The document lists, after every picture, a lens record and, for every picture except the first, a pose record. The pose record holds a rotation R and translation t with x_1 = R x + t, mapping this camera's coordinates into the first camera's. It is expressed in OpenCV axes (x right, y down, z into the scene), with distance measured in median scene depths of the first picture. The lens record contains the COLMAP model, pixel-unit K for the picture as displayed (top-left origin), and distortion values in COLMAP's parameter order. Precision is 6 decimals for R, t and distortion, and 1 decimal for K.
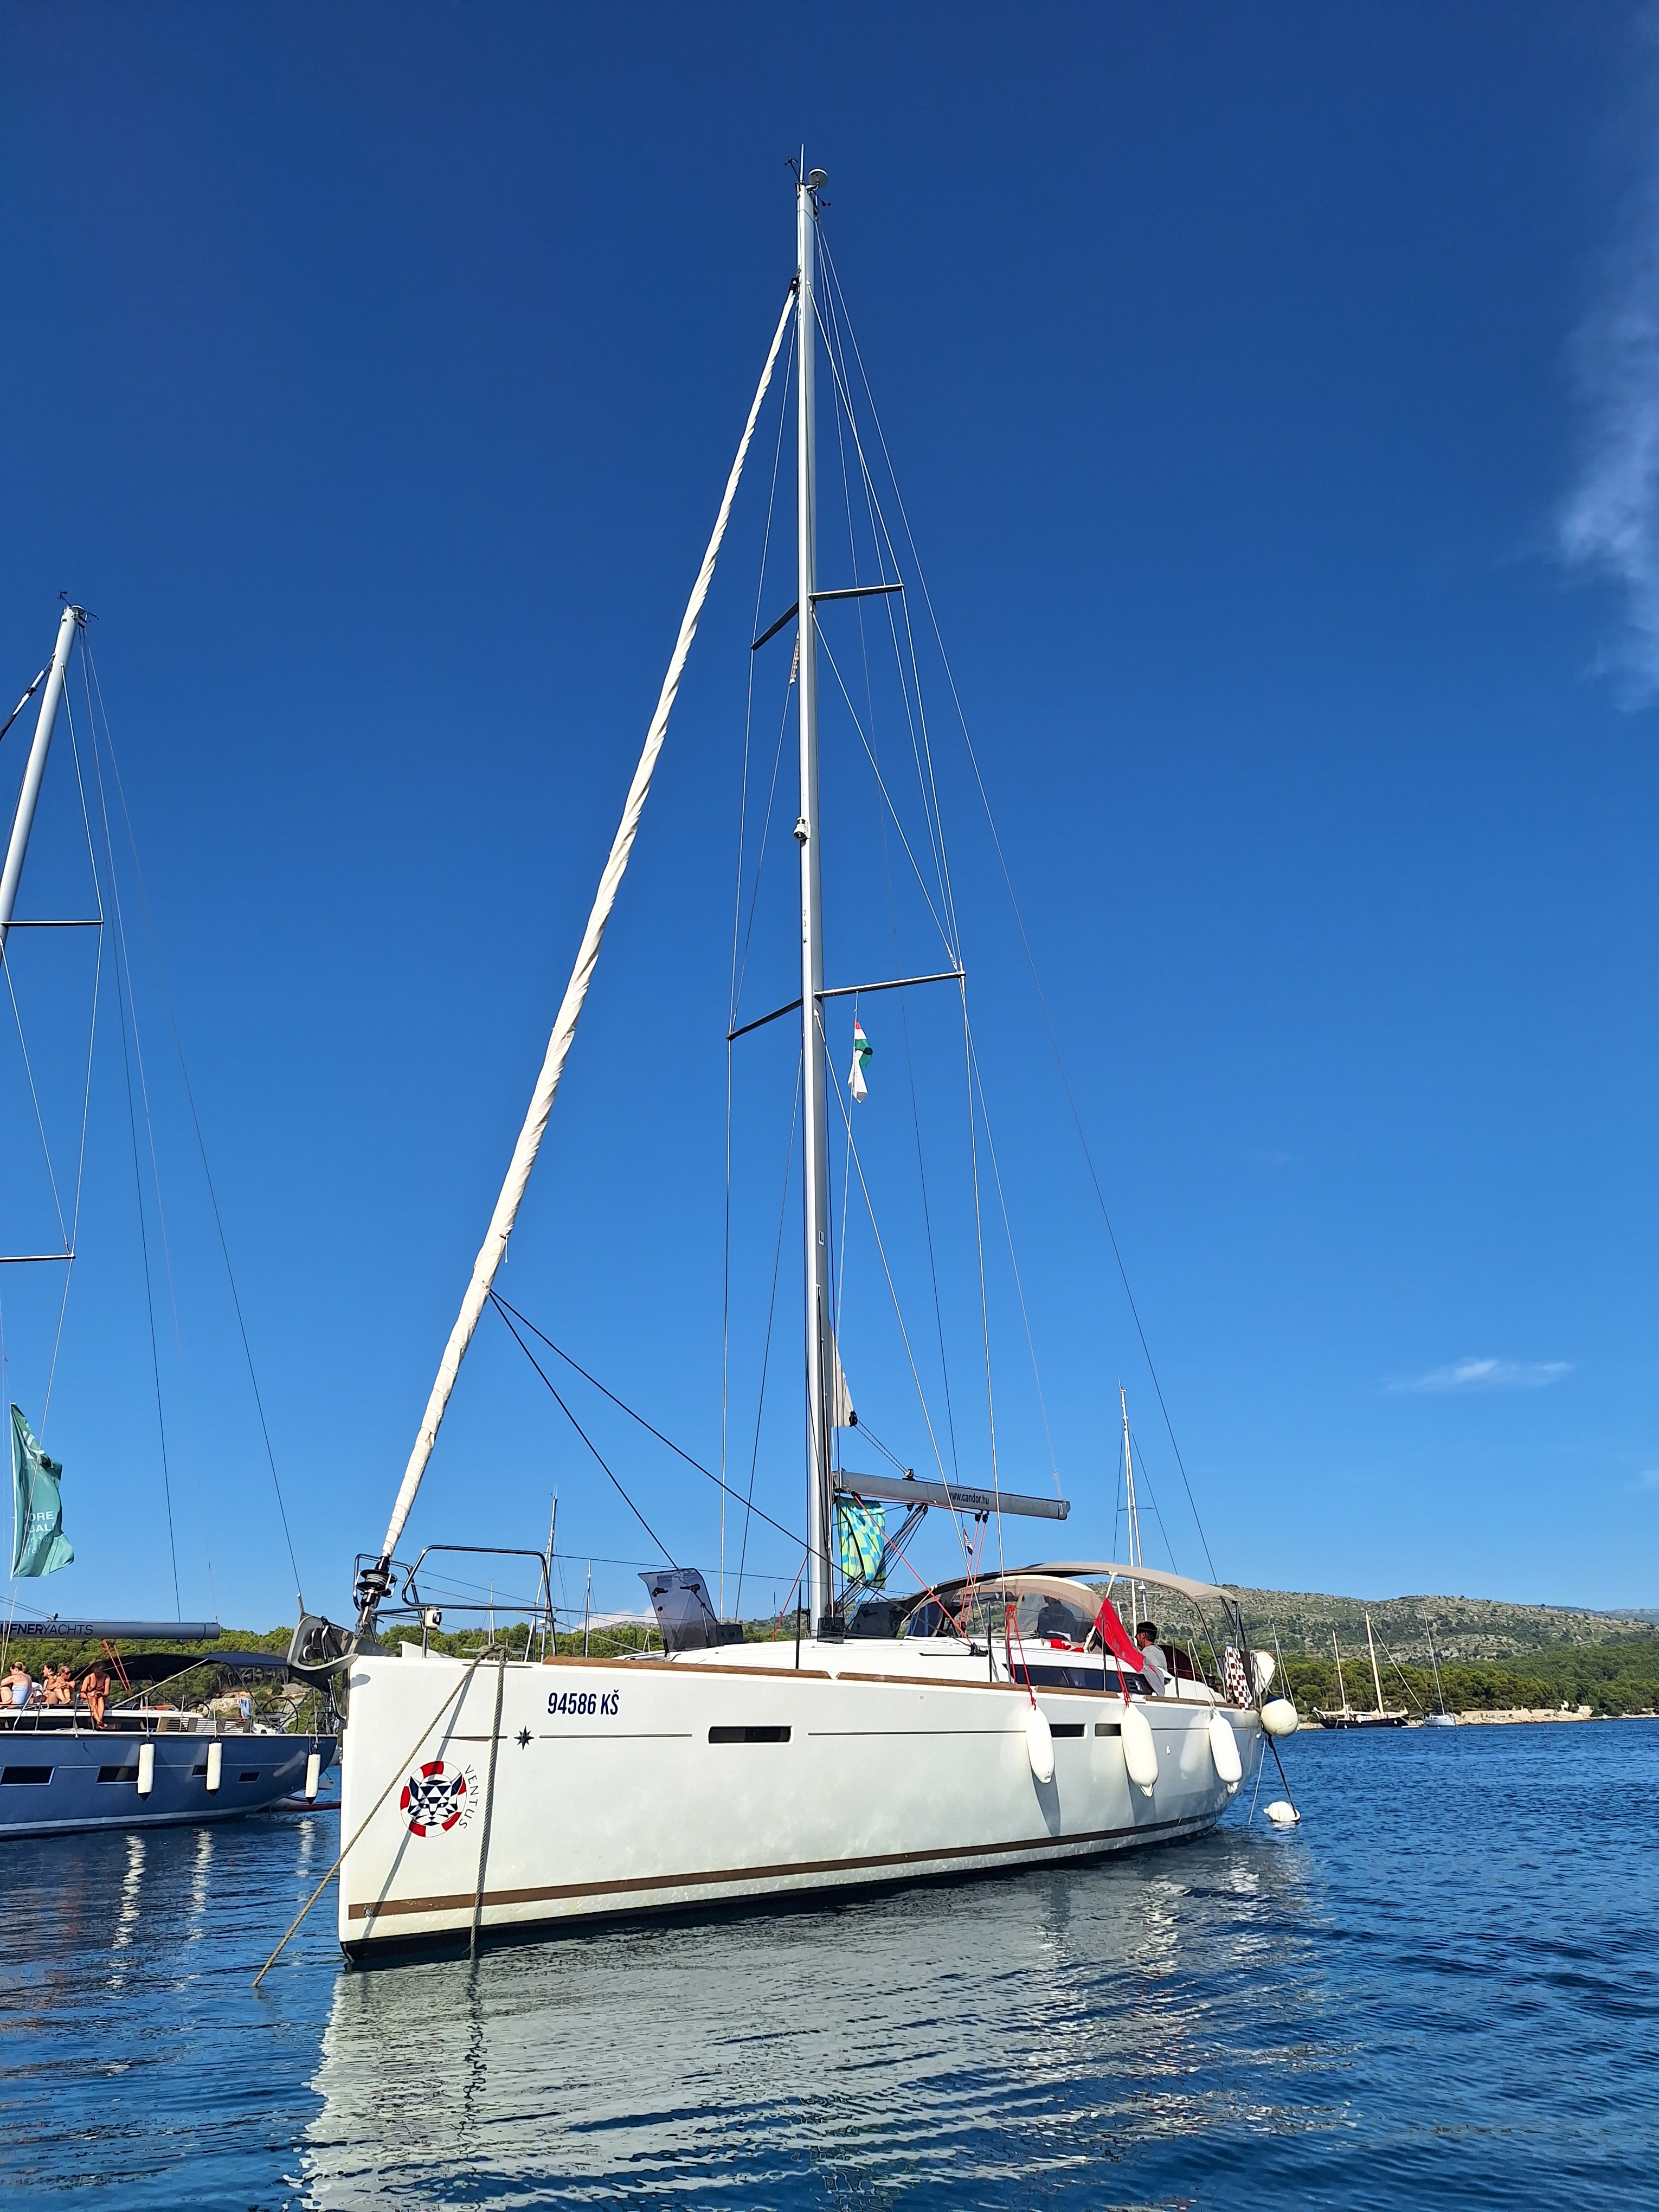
lens RADIAL K [[1529.5, 0, 831.6], [0, 1529.5, 1033.5], [0, 0, 1]] dist [0.161869, -0.203915]
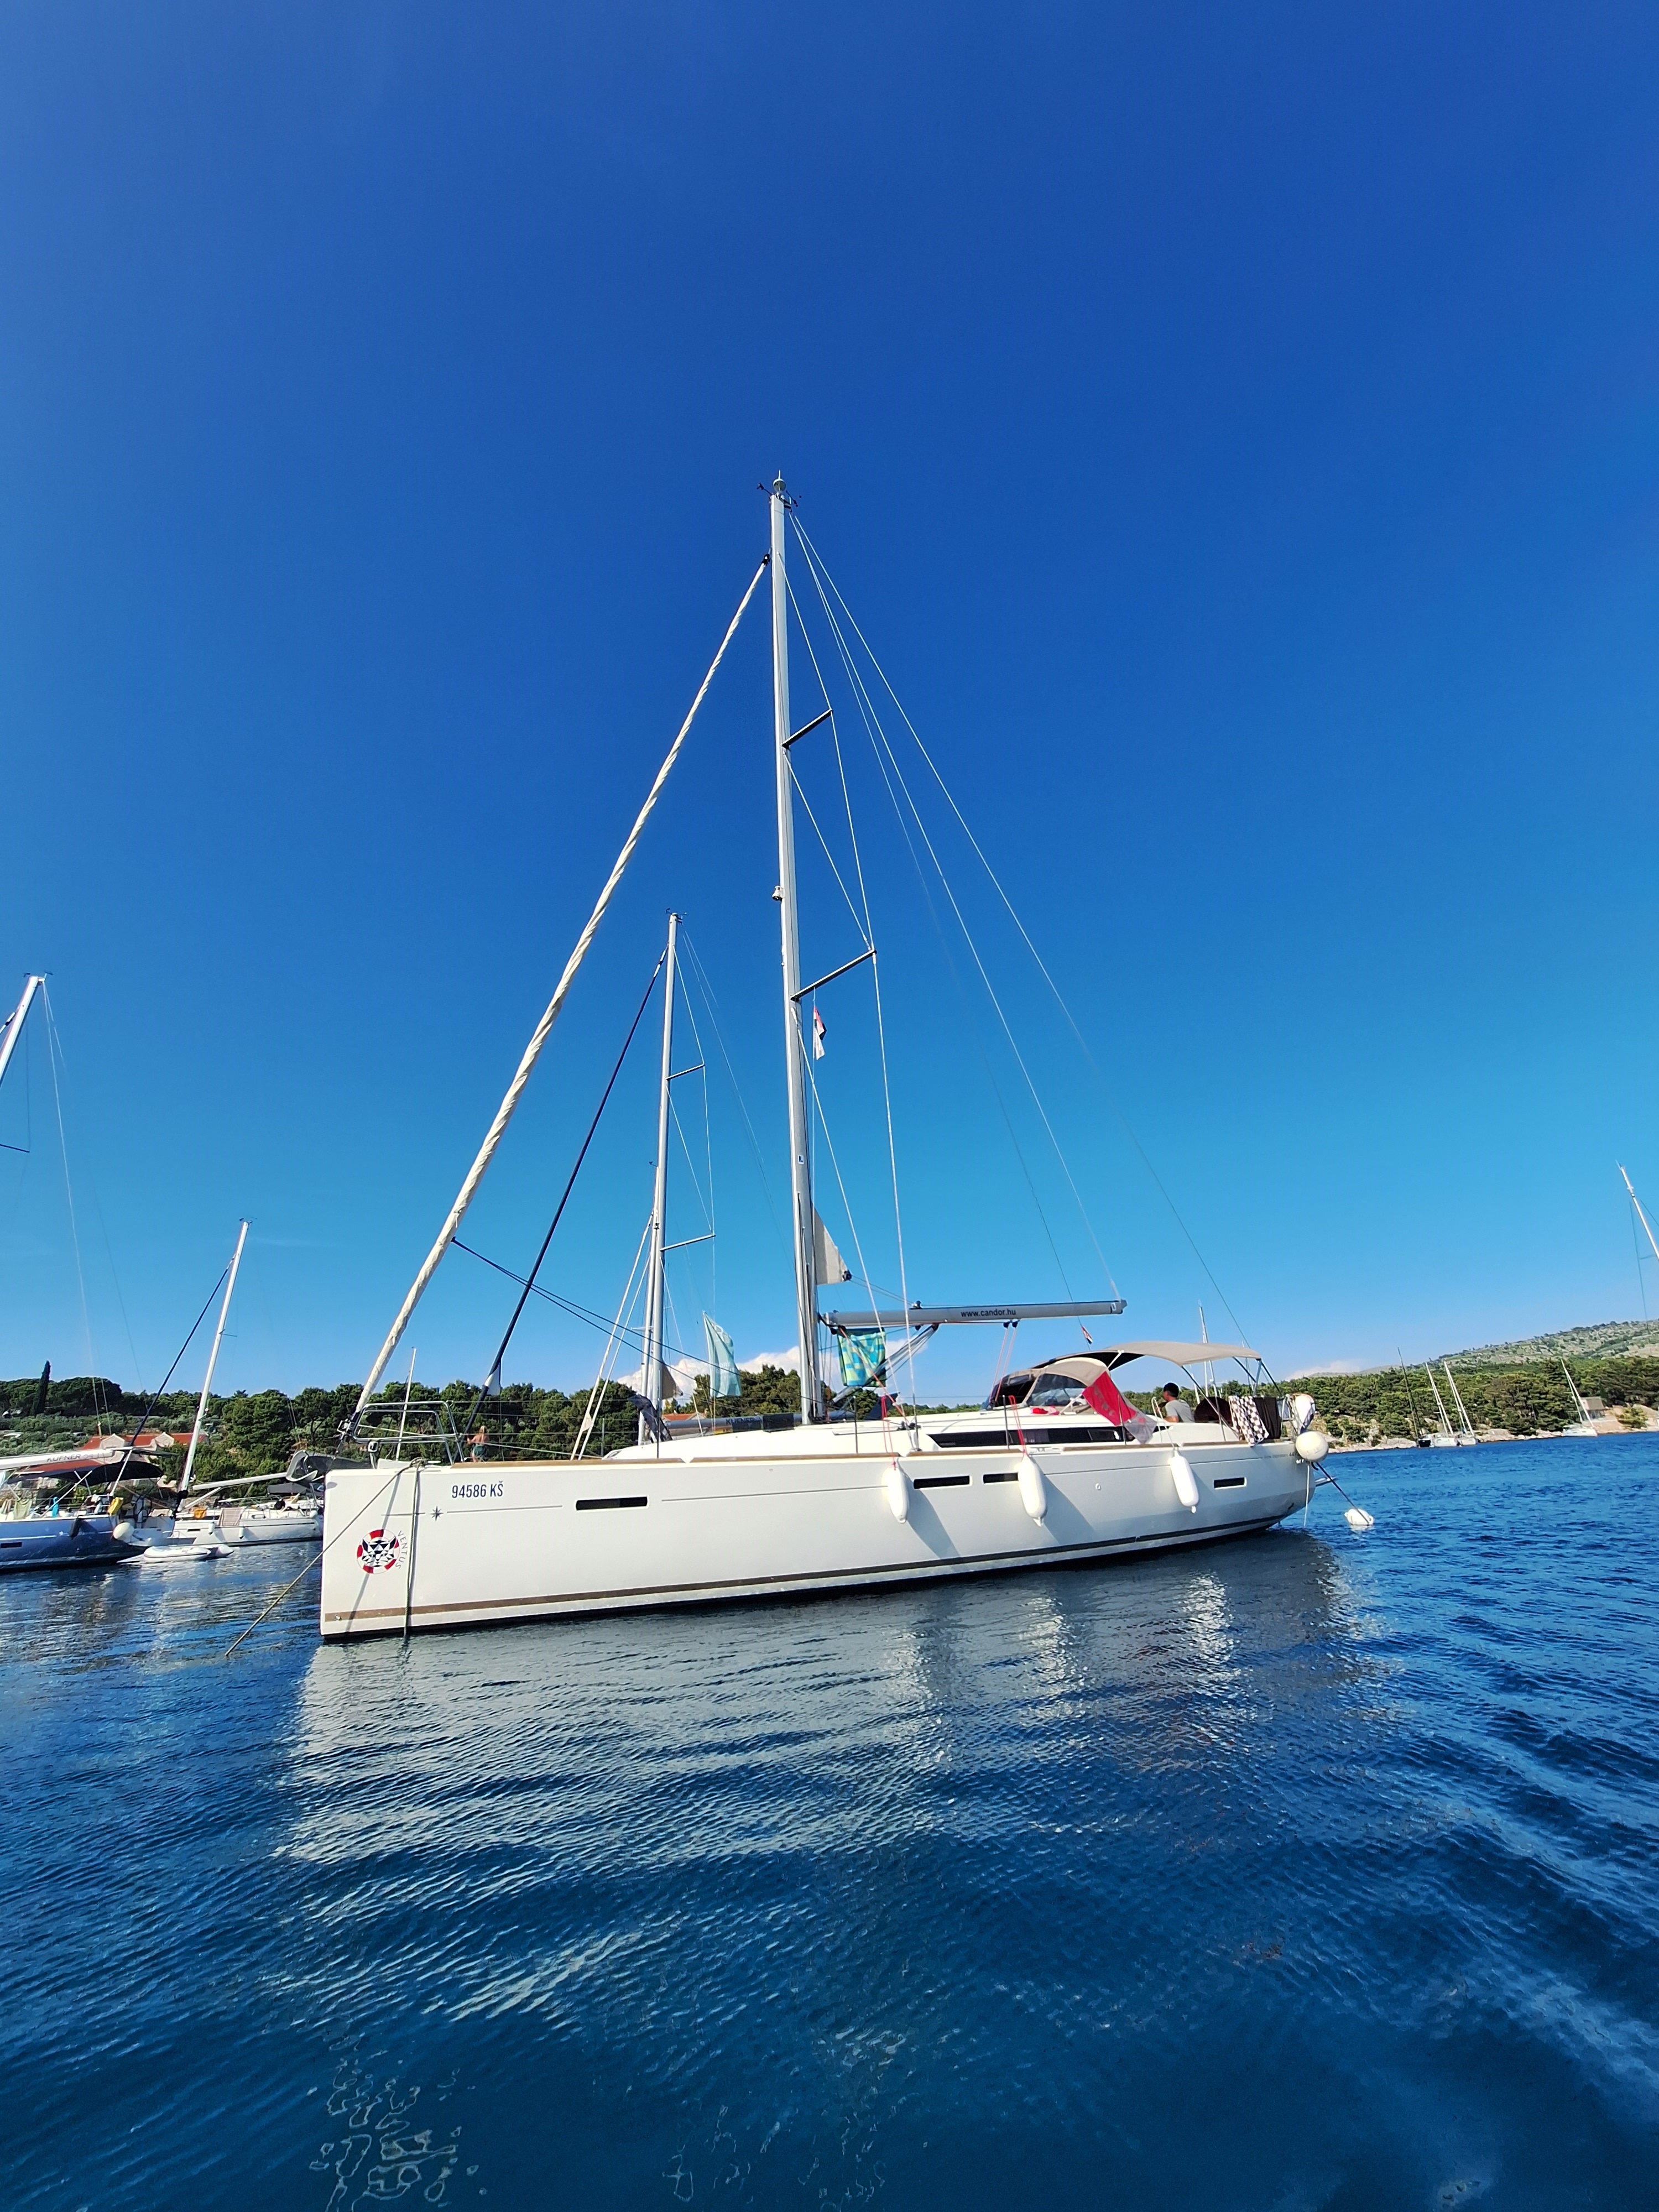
lens RADIAL K [[875.7, 0, 829.5], [0, 875.7, 1106.0], [0, 0, 1]] dist [-0.001252, 0.000065]
pose [[0.823241, -0.248743, -0.510295, 0.630778], [0.272129, 0.961799, -0.029812, 0.161736], [0.498217, -0.114323, 0.859482, 0.423256]]
